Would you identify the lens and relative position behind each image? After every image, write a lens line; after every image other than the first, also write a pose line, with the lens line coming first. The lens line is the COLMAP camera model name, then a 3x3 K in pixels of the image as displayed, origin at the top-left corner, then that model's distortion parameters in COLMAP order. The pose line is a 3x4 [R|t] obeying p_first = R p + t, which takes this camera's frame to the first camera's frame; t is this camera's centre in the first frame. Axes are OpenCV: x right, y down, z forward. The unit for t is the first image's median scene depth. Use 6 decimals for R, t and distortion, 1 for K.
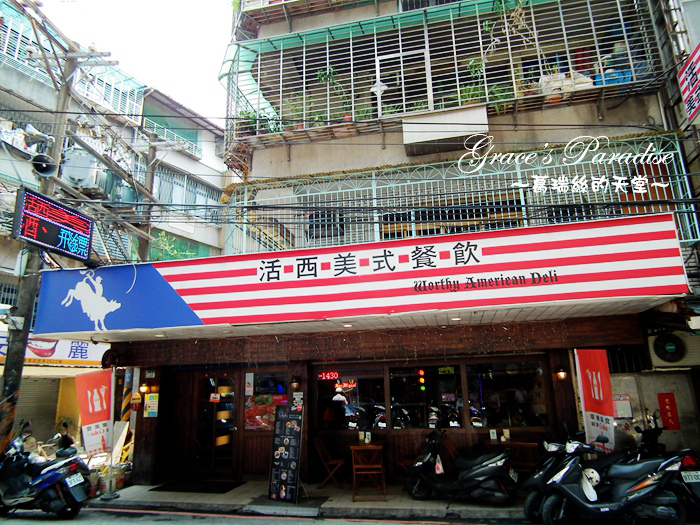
lens RADIAL K [[475.4, 0, 349.8], [0, 475.4, 263.2], [0, 0, 1]] dist [-0.005582, -0.000503]
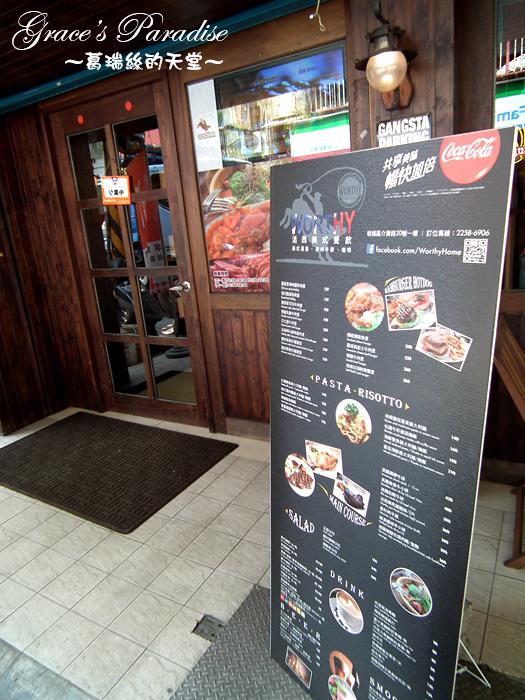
lens RADIAL K [[475.4, 0, 264.4], [0, 475.4, 351.8], [0, 0, 1]] dist [-0.005582, -0.000503]
pose [[0.948963, 0.026149, -0.314301, -0.112148], [0.142017, 0.854377, 0.499871, 0.278114], [0.281603, -0.518996, 0.807058, 0.868208]]
